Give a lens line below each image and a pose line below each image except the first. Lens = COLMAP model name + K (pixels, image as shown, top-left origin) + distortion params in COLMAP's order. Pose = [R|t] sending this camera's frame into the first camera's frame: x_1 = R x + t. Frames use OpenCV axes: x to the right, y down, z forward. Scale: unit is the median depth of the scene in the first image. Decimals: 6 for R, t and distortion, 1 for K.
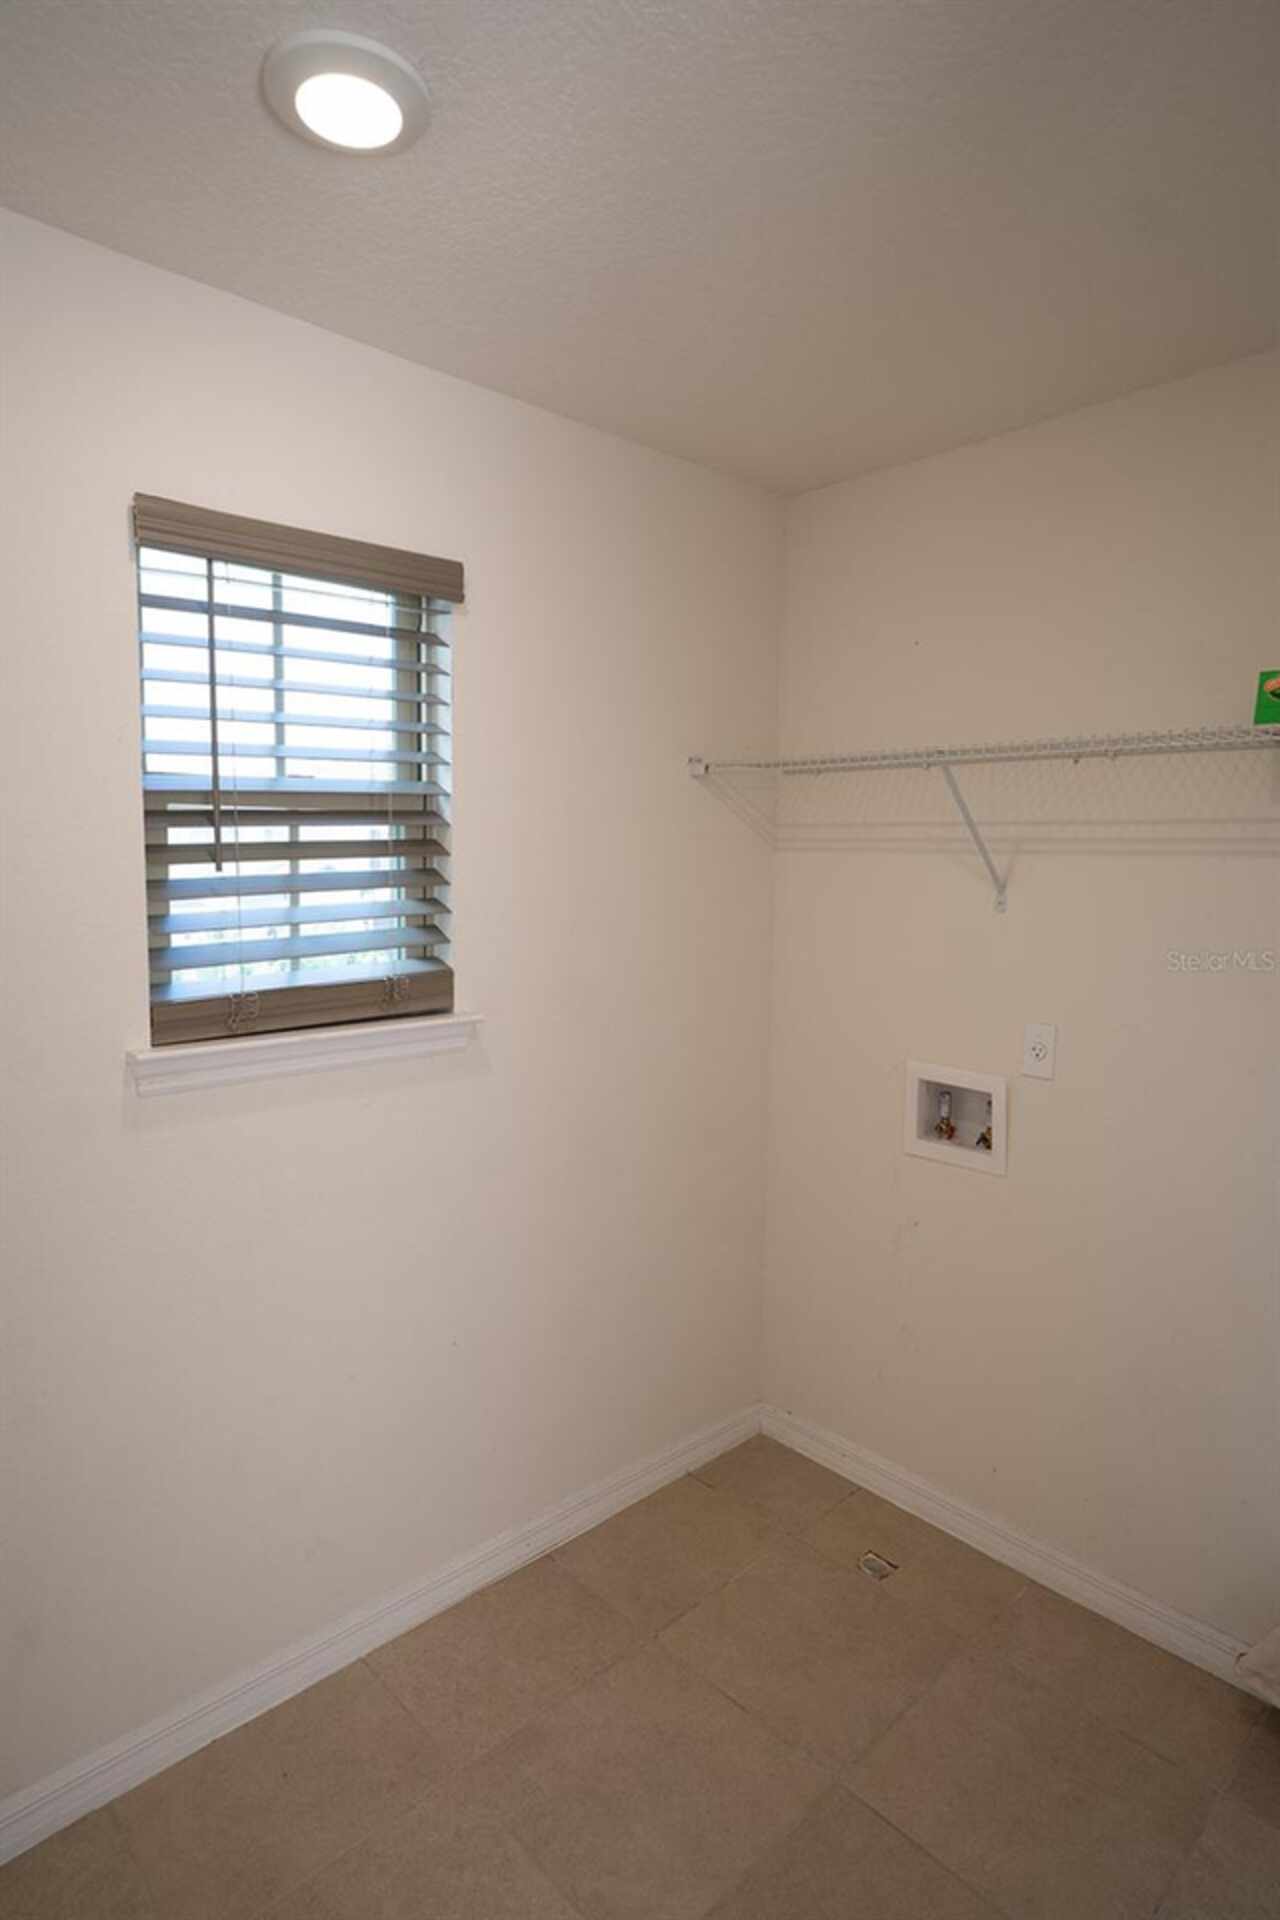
lens RADIAL K [[1074.6, 0, 631.9], [0, 1074.6, 974.7], [0, 0, 1]] dist [-0.027858, 0.006872]
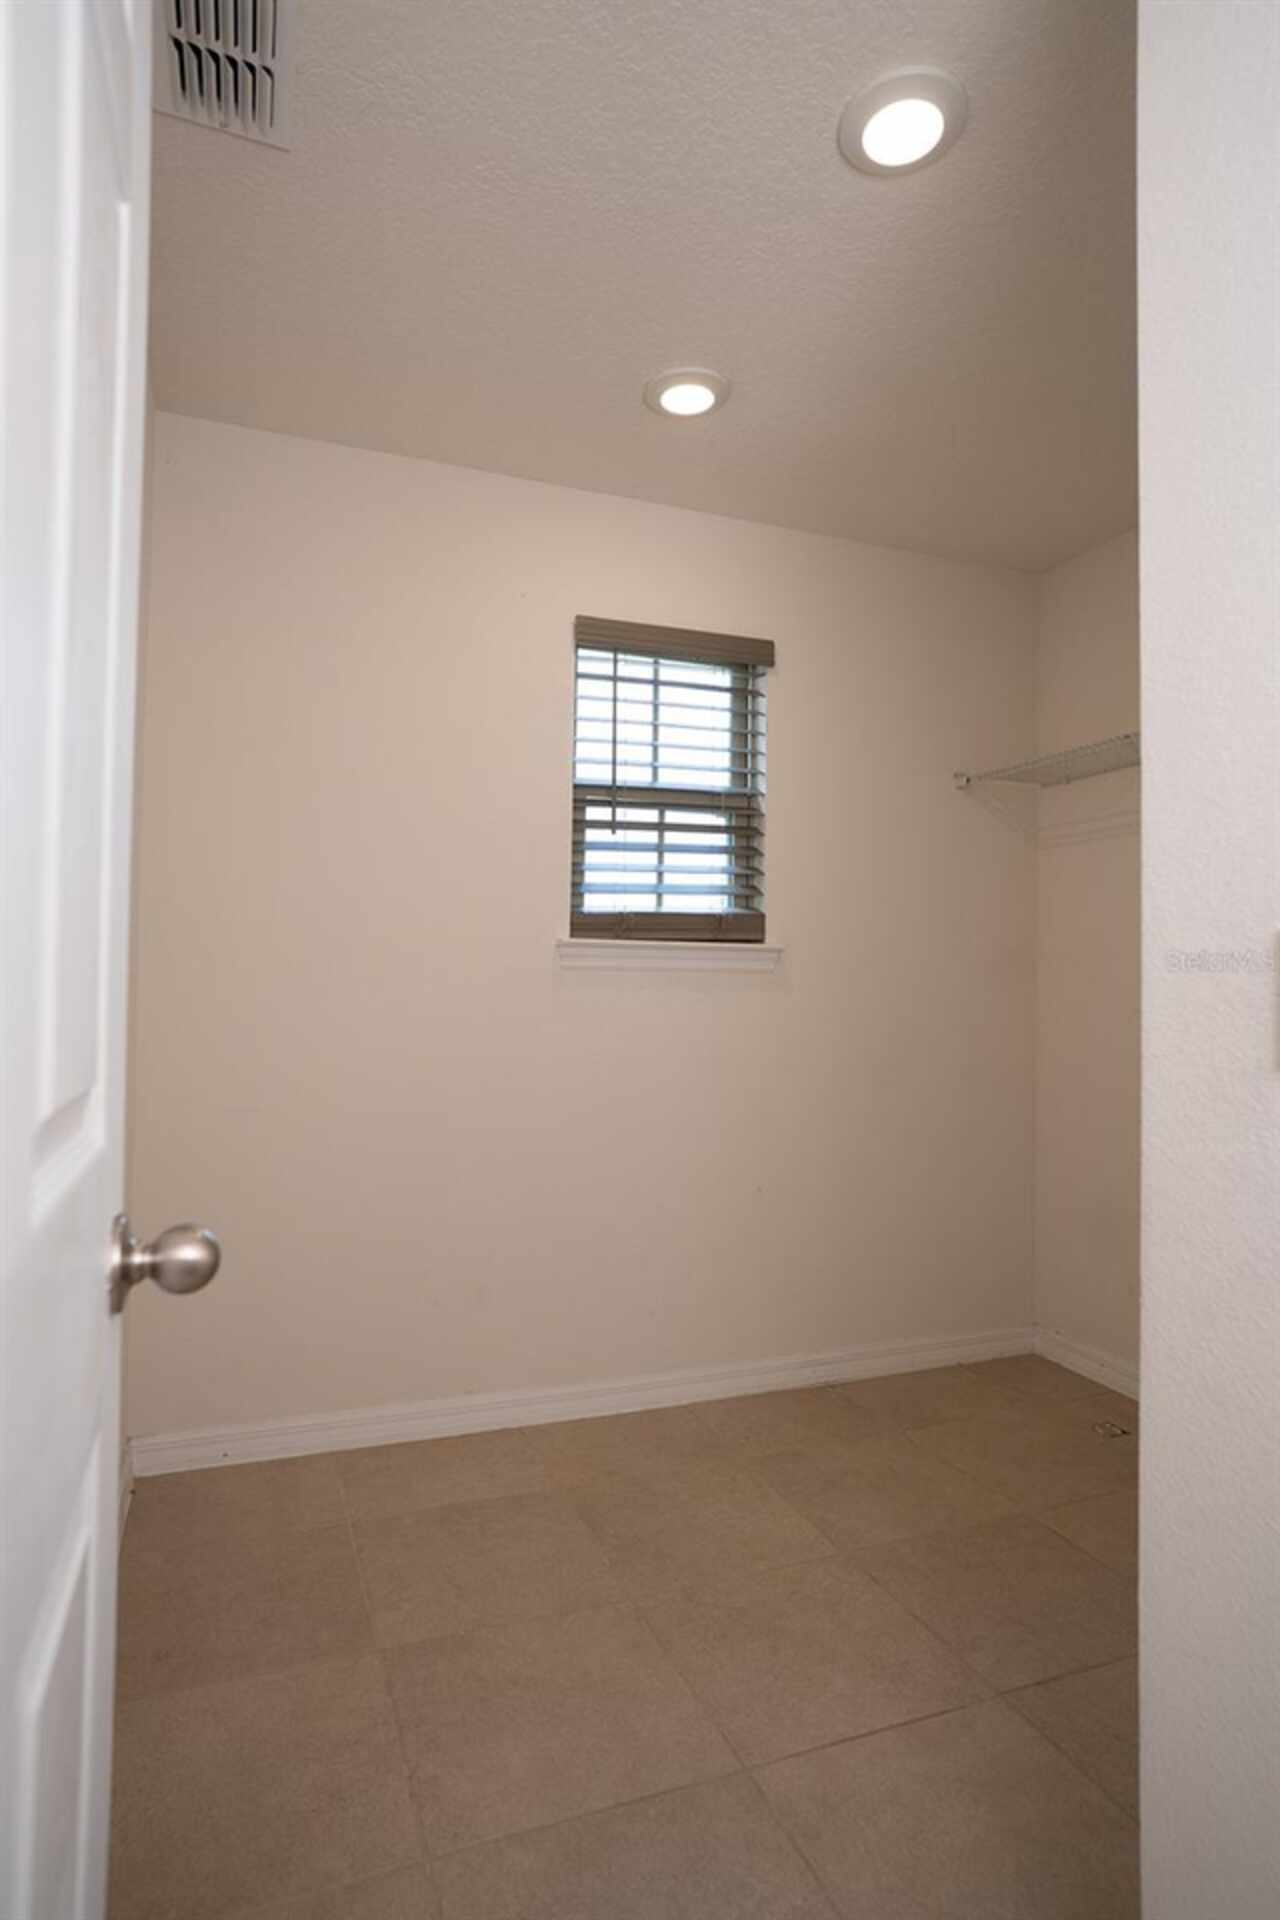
lens RADIAL K [[1074.6, 0, 635.4], [0, 1074.6, 949.2], [0, 0, 1]] dist [-0.027858, 0.006872]
pose [[0.934775, -0.009318, -0.355119, 0.196814], [-0.042099, 0.989706, -0.136787, 0.267603], [0.352738, 0.142815, 0.924759, -0.416734]]
